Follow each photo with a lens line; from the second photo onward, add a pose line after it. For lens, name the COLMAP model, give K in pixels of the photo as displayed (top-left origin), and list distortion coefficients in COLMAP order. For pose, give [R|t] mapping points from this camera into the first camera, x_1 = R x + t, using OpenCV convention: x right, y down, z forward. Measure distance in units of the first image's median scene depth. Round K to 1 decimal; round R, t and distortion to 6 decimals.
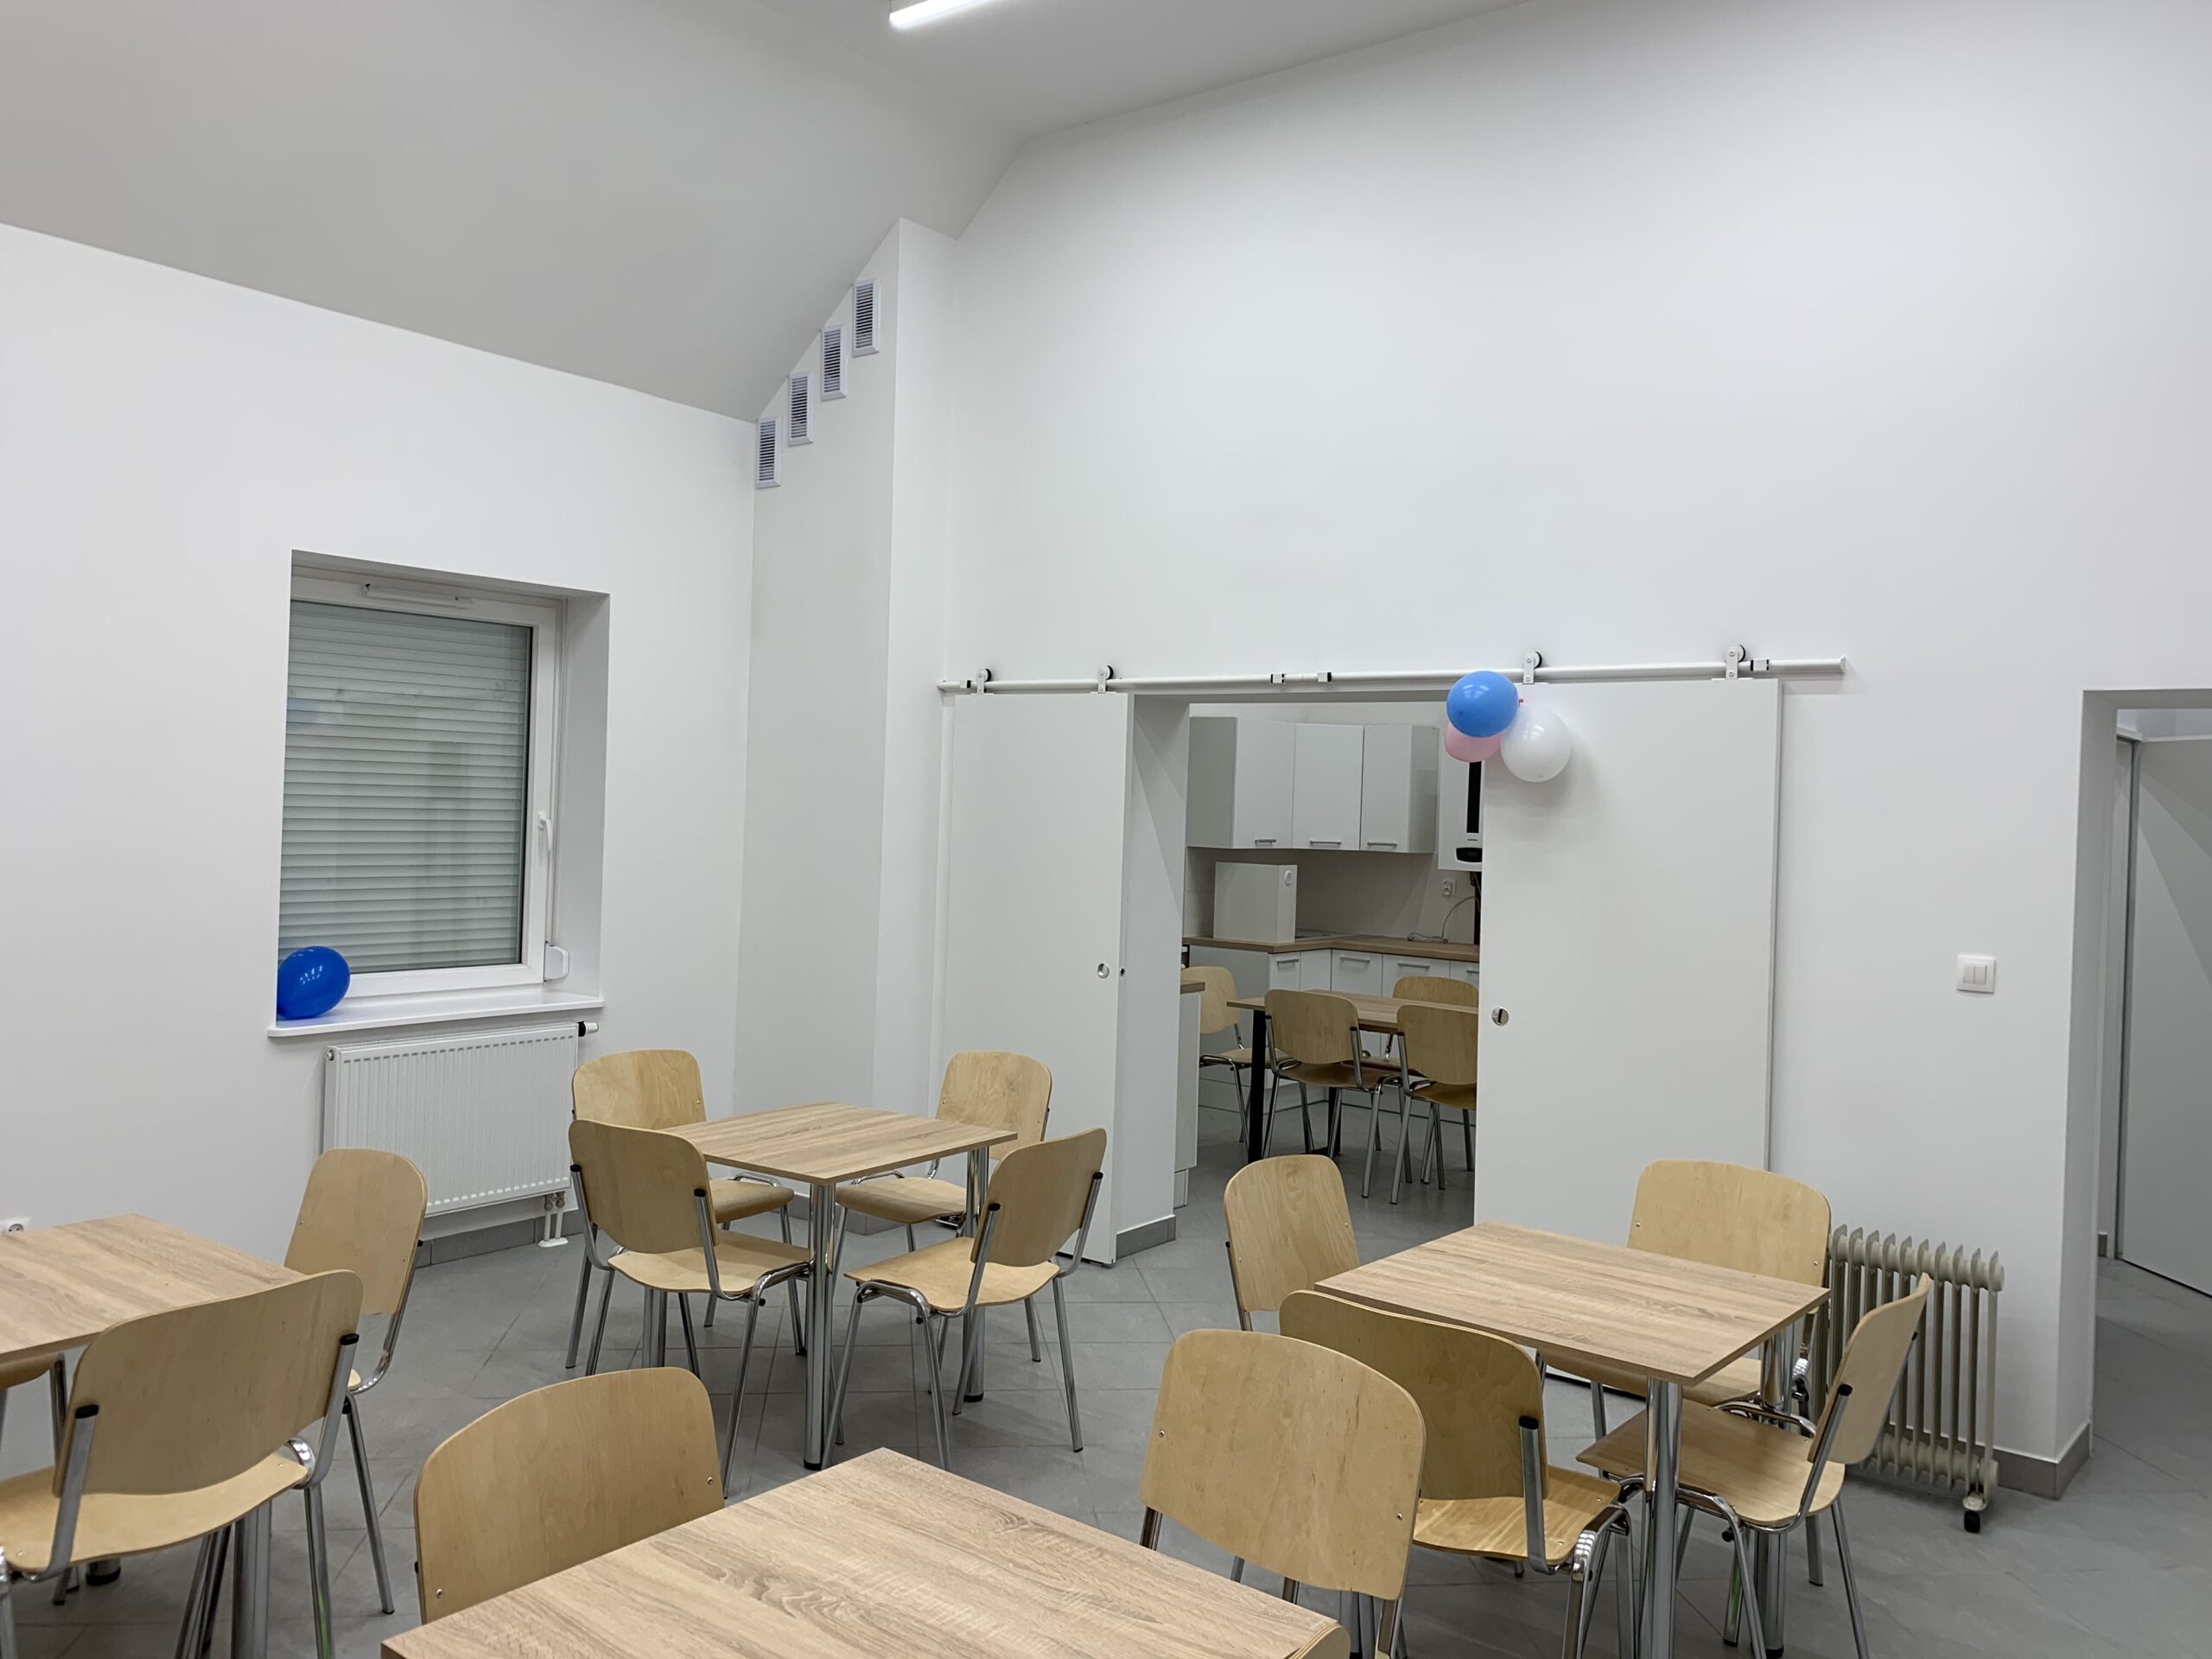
lens RADIAL K [[1694.8, 0, 1106.0], [0, 1694.8, 829.5], [0, 0, 1]] dist [-0.043392, 0.077085]
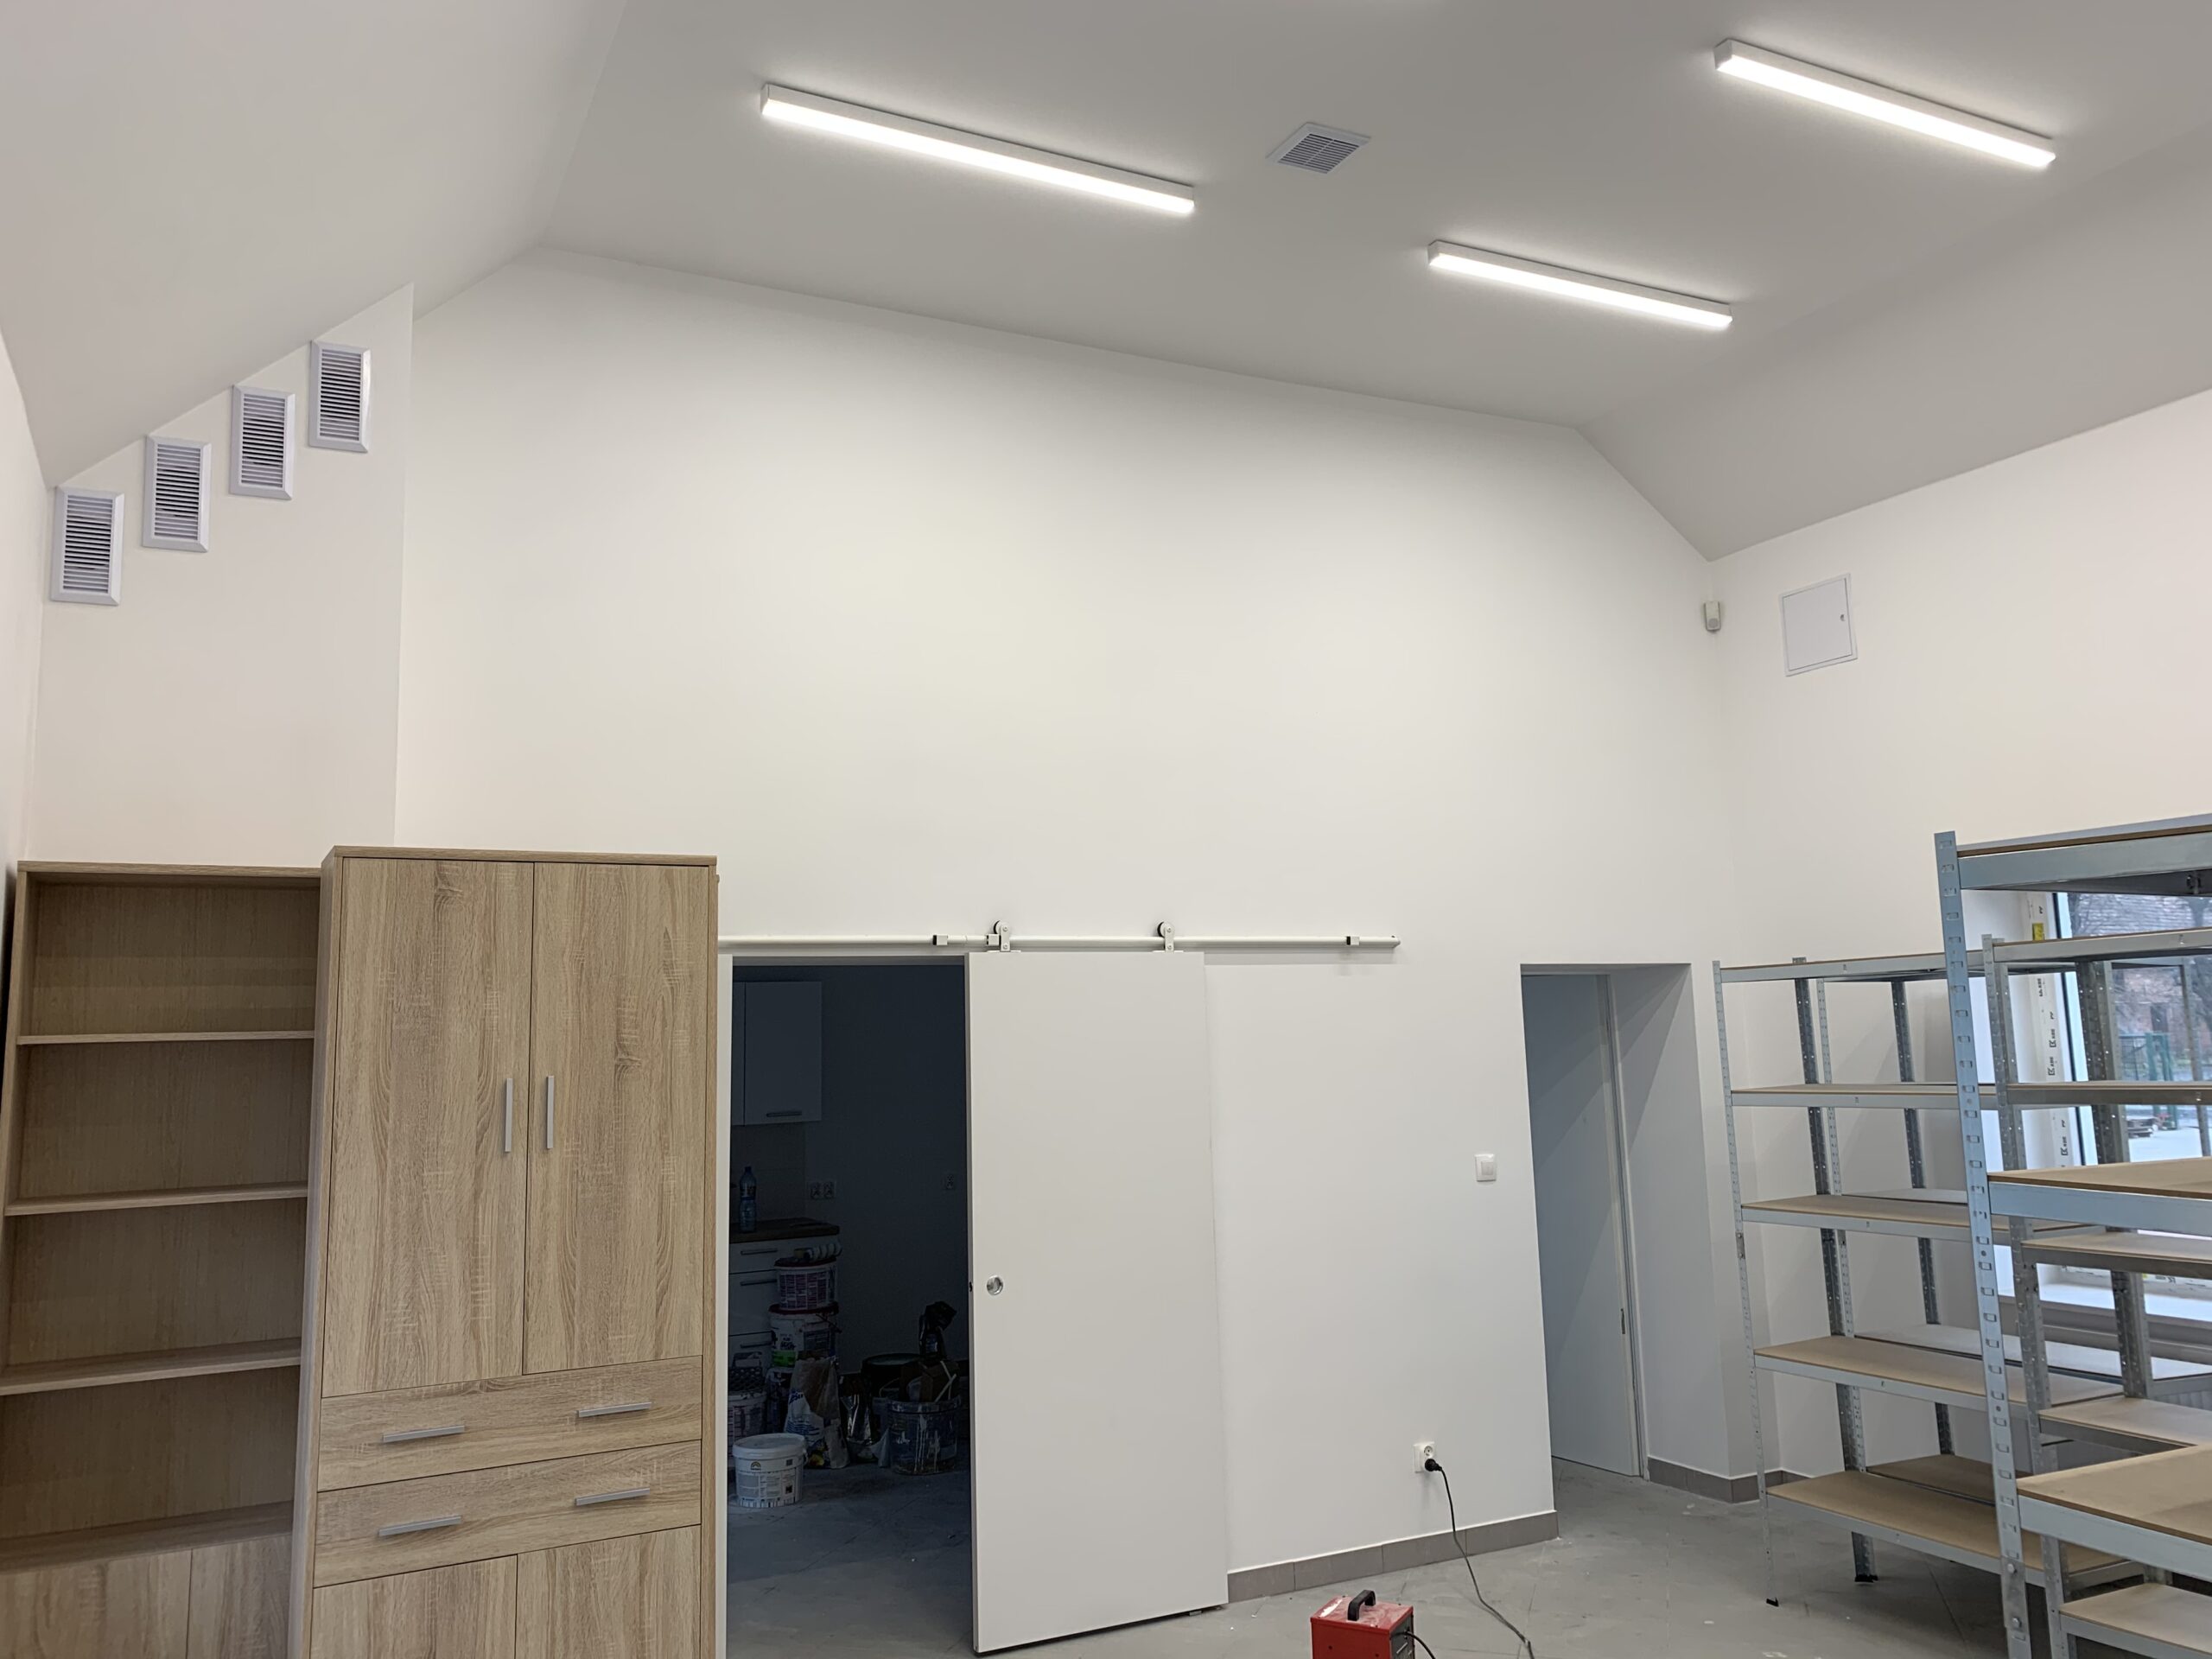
lens RADIAL K [[1694.8, 0, 1106.0], [0, 1694.8, 829.5], [0, 0, 1]] dist [-0.043392, 0.077085]
pose [[0.432235, 0.075832, 0.898567, -0.645387], [0.062854, 0.991501, -0.113909, -0.037289], [-0.899568, 0.105714, 0.423795, 0.487997]]
